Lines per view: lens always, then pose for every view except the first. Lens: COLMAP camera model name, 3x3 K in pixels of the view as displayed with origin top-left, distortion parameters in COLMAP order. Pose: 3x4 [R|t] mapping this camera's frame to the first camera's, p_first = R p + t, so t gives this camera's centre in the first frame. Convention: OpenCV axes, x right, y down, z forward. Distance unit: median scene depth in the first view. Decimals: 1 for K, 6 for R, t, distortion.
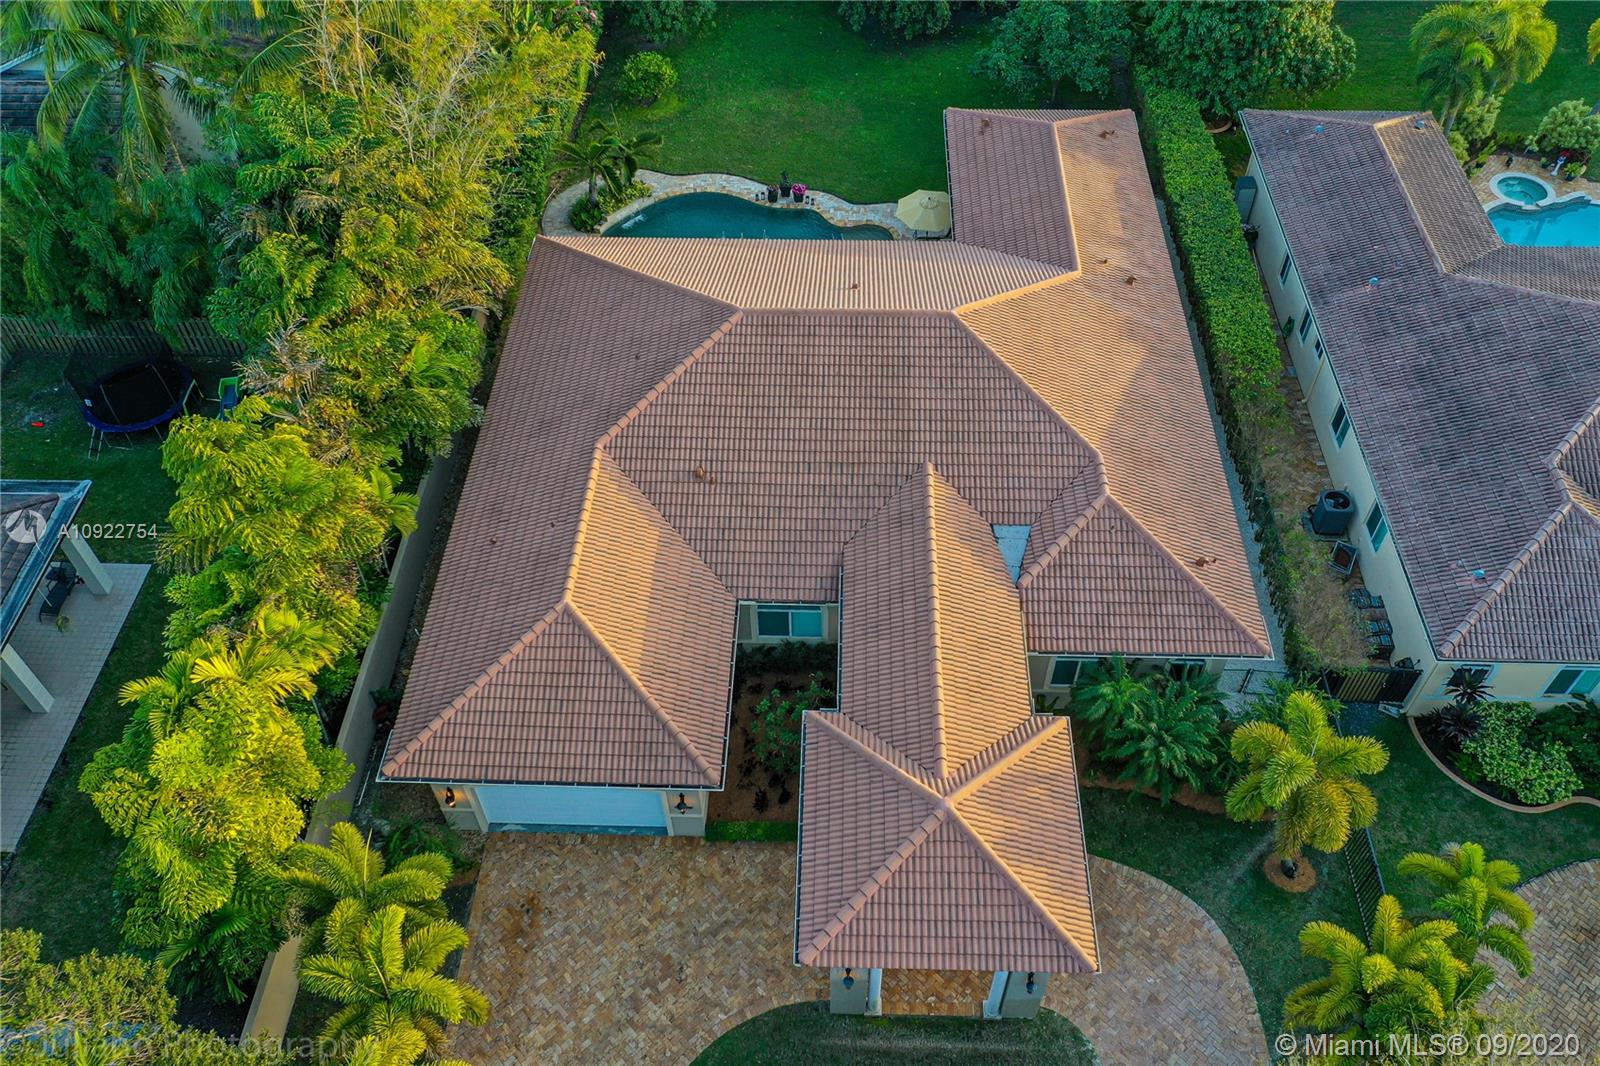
lens RADIAL K [[1292.2, 0, 800.0], [0, 1292.2, 533.0], [0, 0, 1]] dist [-0.009016, -0.005737]
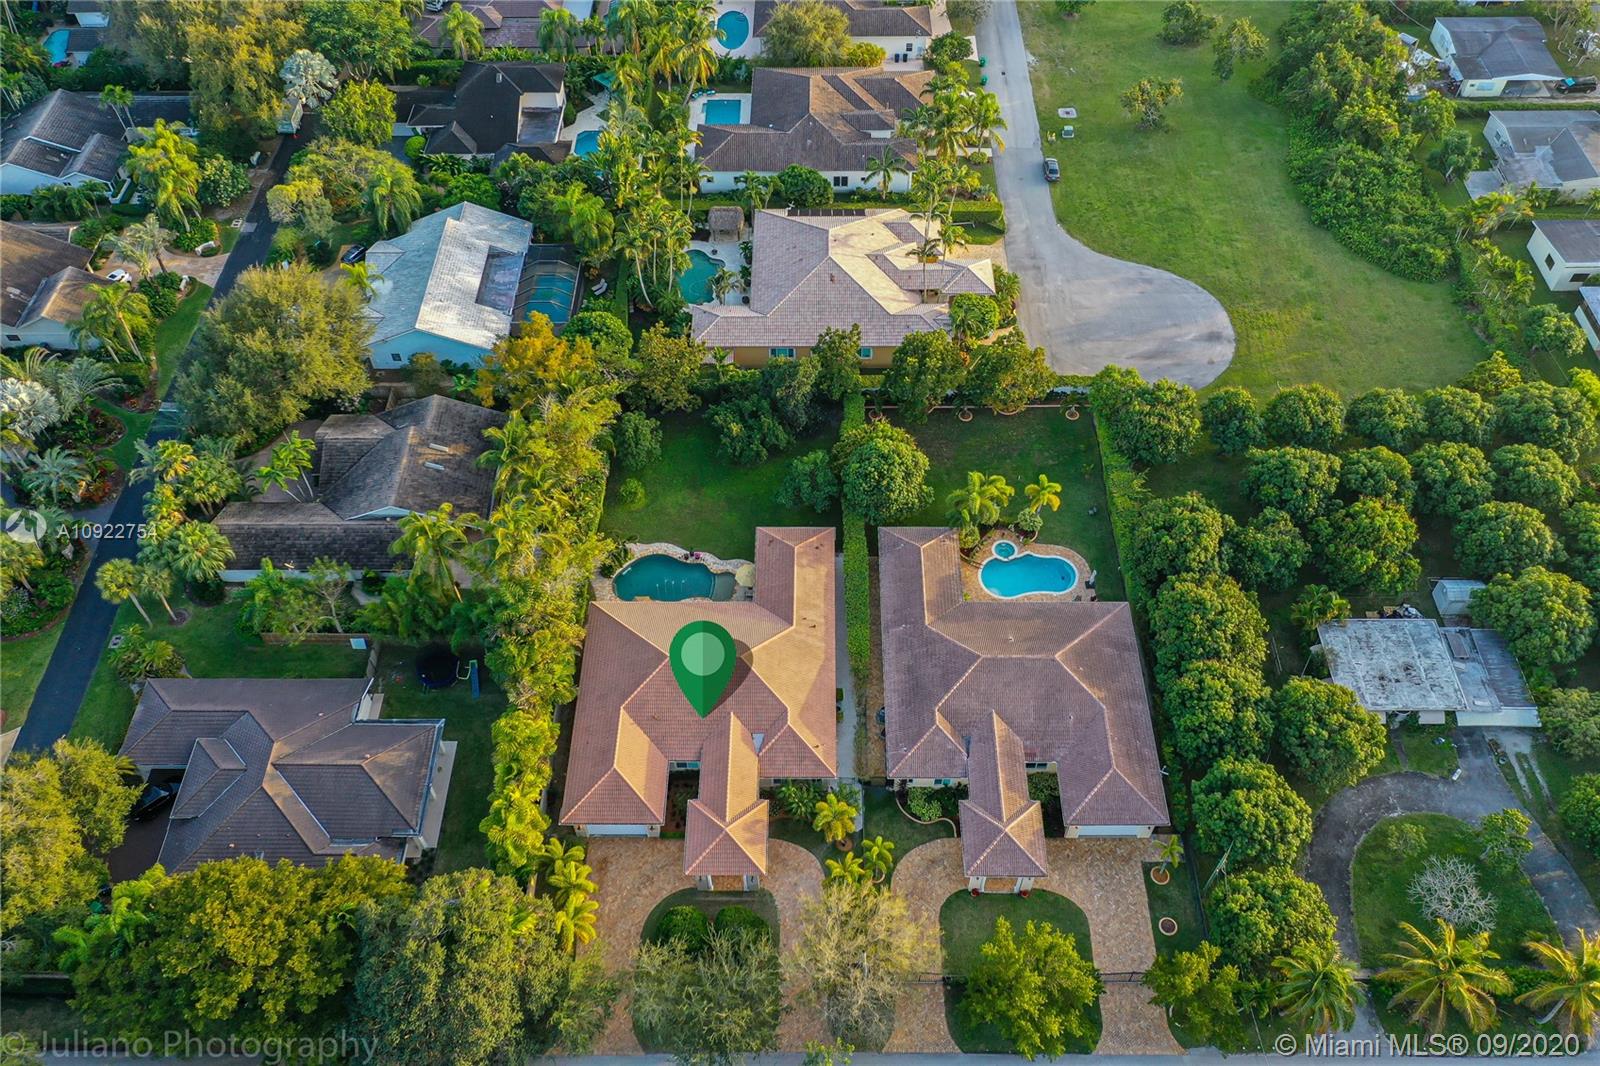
lens RADIAL K [[1292.2, 0, 800.0], [0, 1292.2, 533.0], [0, 0, 1]] dist [-0.009016, -0.005737]
pose [[0.999645, -0.019369, 0.018274, 0.239393], [0.018677, 0.999130, 0.037293, -0.656281], [-0.018980, -0.036938, 0.999137, -2.257191]]
